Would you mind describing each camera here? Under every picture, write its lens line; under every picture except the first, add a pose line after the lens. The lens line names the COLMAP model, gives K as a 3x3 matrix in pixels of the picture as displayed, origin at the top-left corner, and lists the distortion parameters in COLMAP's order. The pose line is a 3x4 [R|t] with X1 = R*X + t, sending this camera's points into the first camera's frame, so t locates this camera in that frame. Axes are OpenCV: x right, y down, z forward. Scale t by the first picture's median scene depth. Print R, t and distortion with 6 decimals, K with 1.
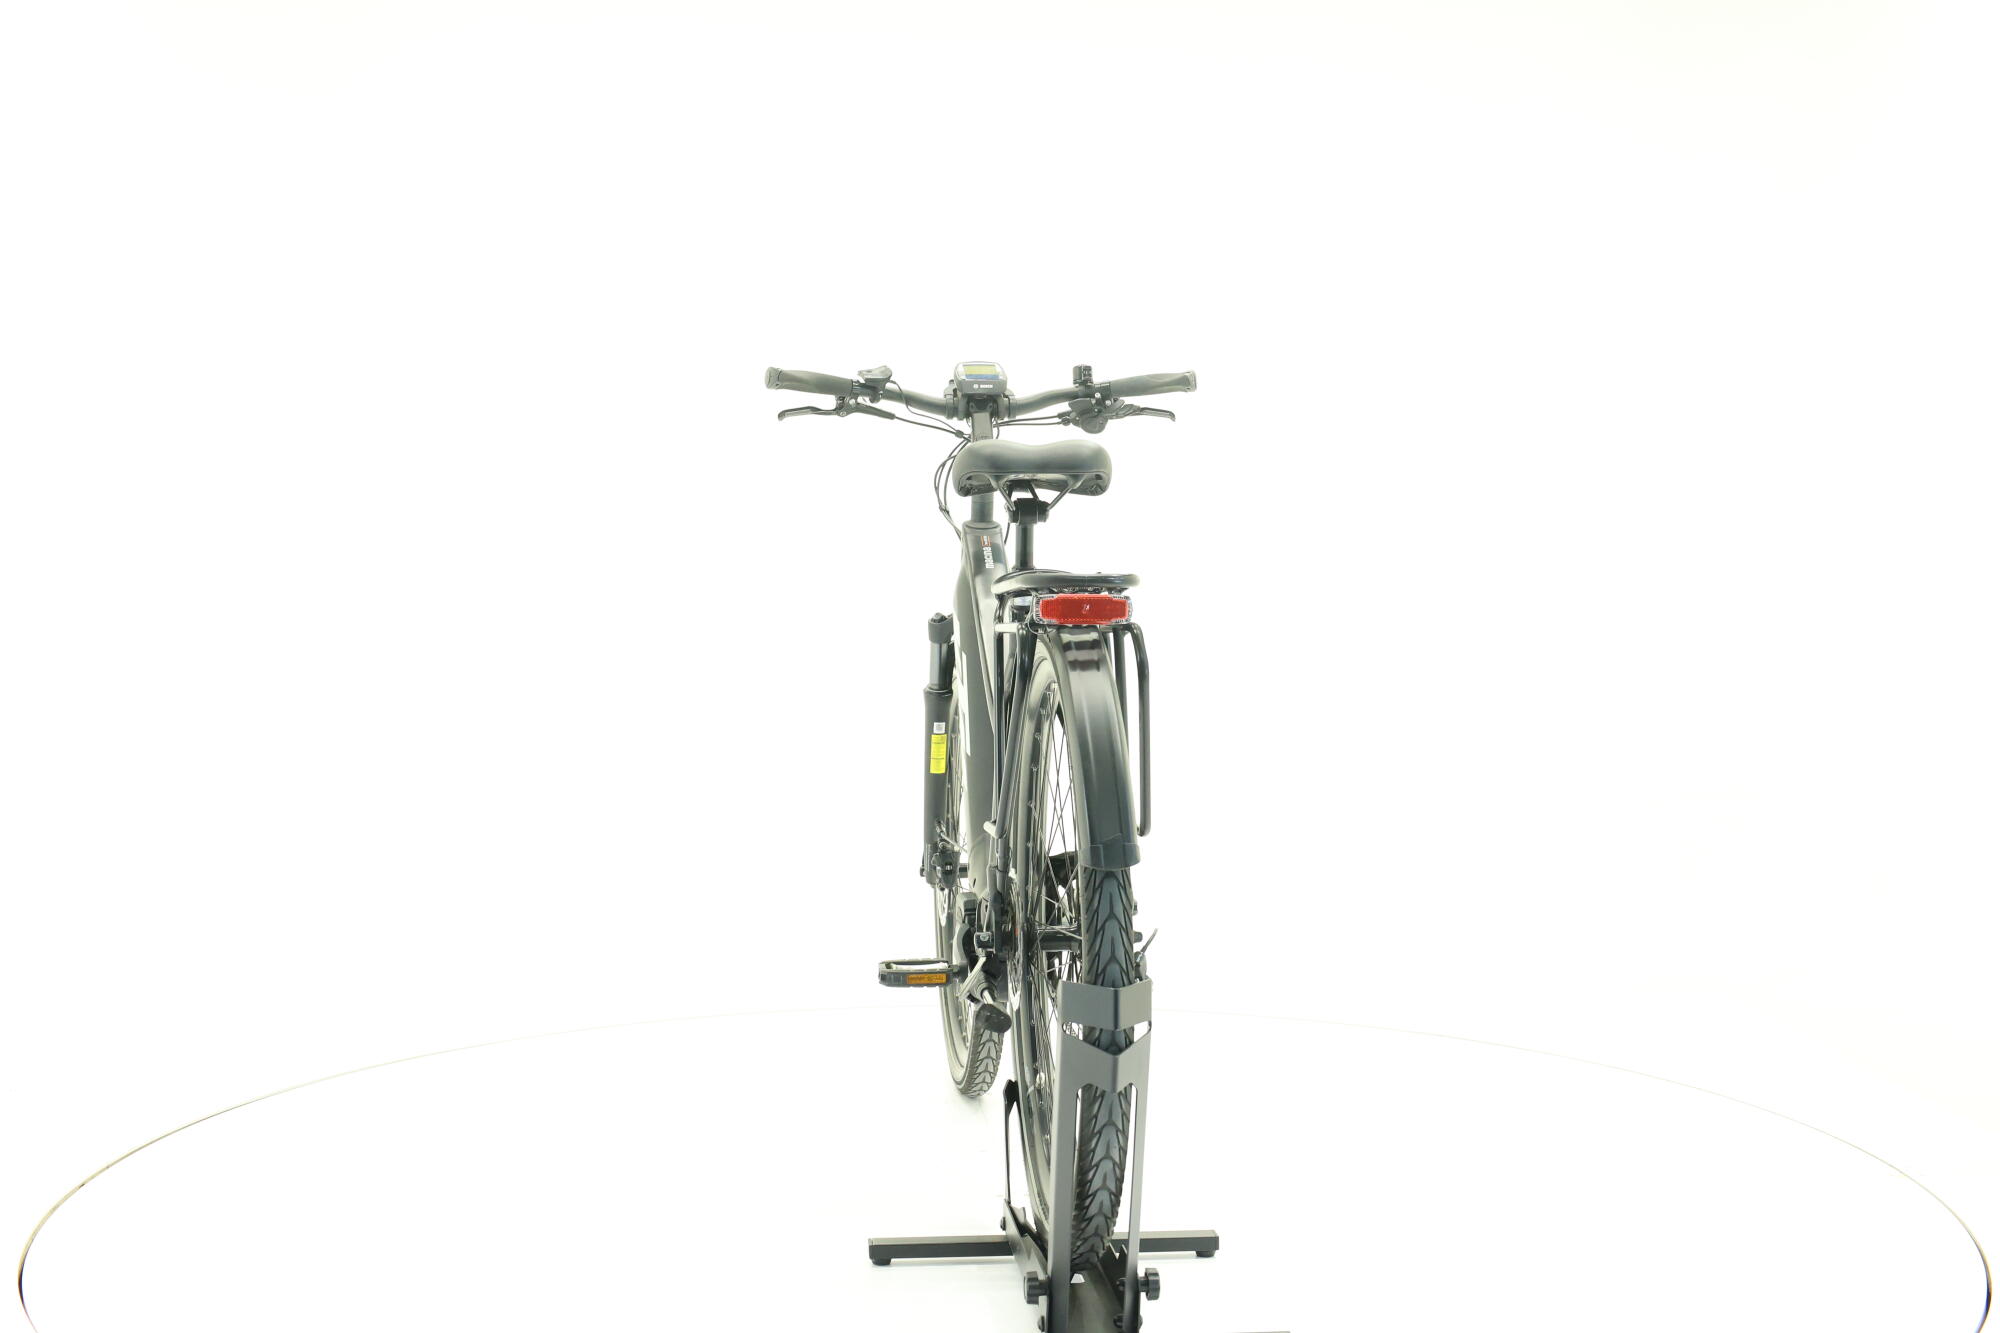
lens RADIAL K [[2130.0, 0, 997.8], [0, 2130.0, 662.4], [0, 0, 1]] dist [-0.020750, 0.000000]
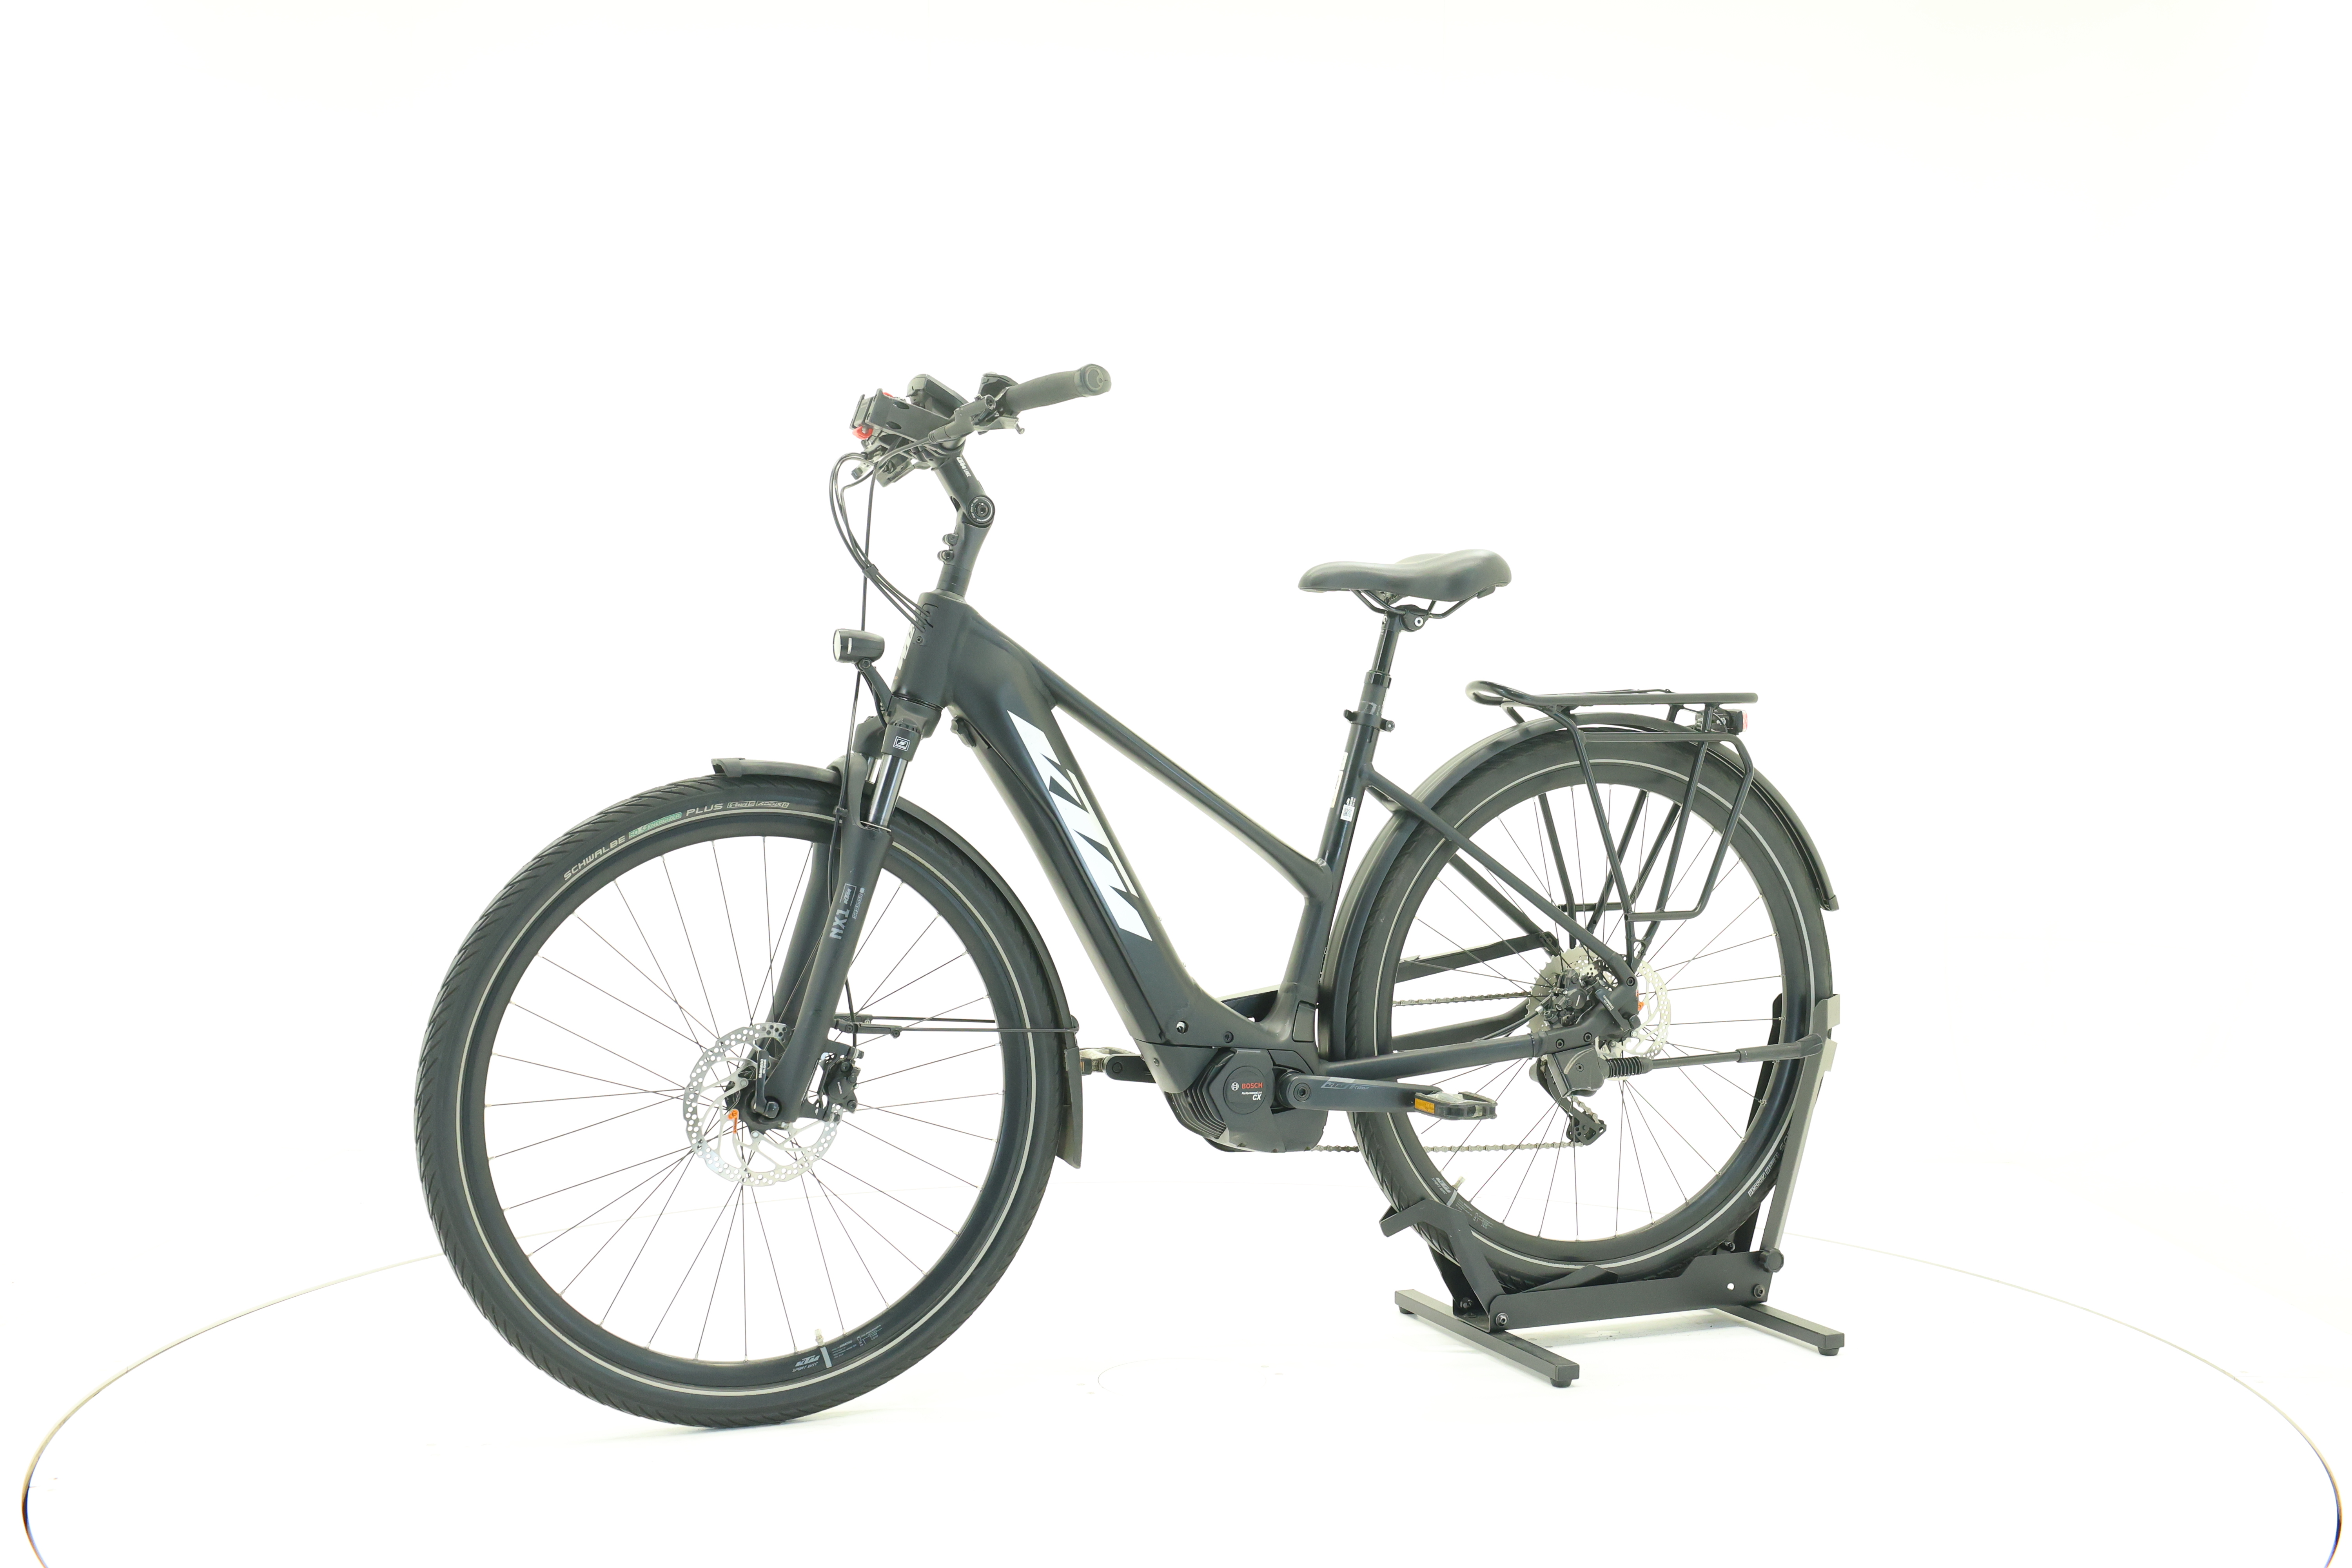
lens RADIAL K [[2504.9, 0, 1177.7], [0, 2504.9, 778.4], [0, 0, 1]] dist [-0.020750, 0.000000]
pose [[-0.281781, -0.026117, 0.959123, -0.874289], [0.014447, 0.999401, 0.031458, -0.028972], [-0.959370, 0.022721, -0.281235, 1.177283]]
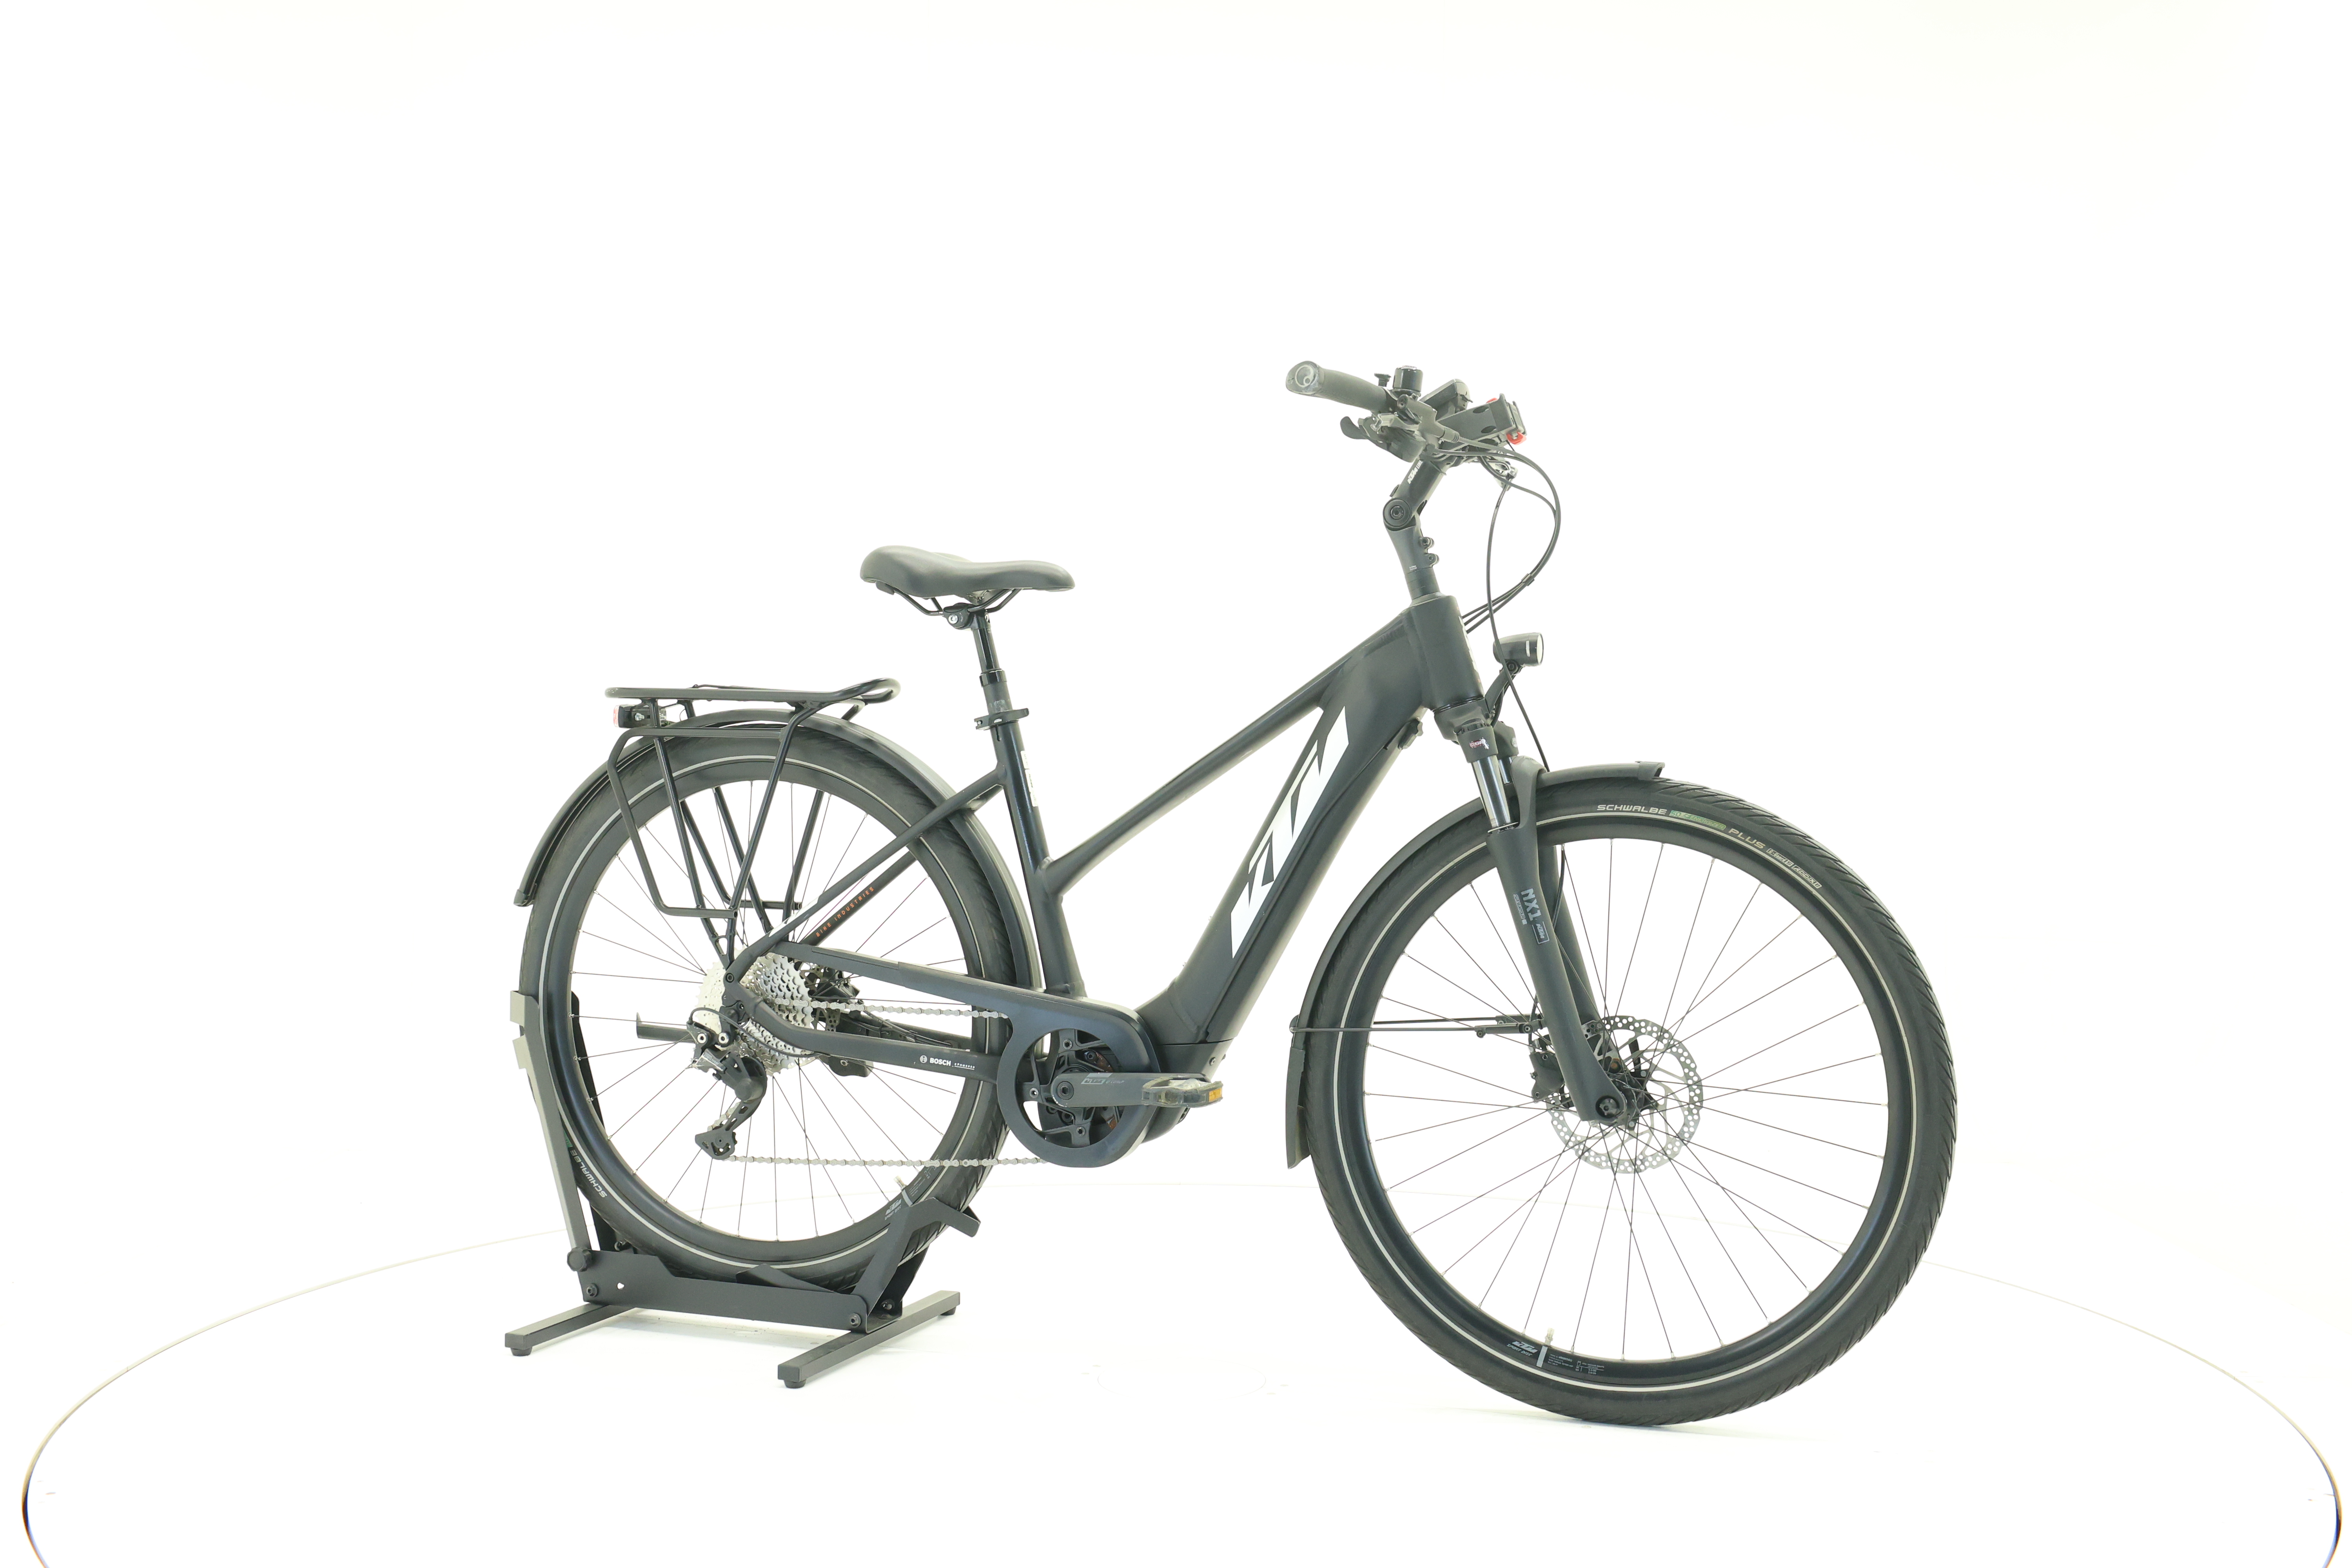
lens RADIAL K [[2504.9, 0, 1168.8], [0, 2504.9, 786.3], [0, 0, 1]] dist [-0.020750, 0.000000]
pose [[-0.455164, 0.016835, -0.890248, 0.821518], [-0.023814, 0.999233, 0.031072, -0.025712], [0.890089, 0.035343, -0.454414, 1.328731]]
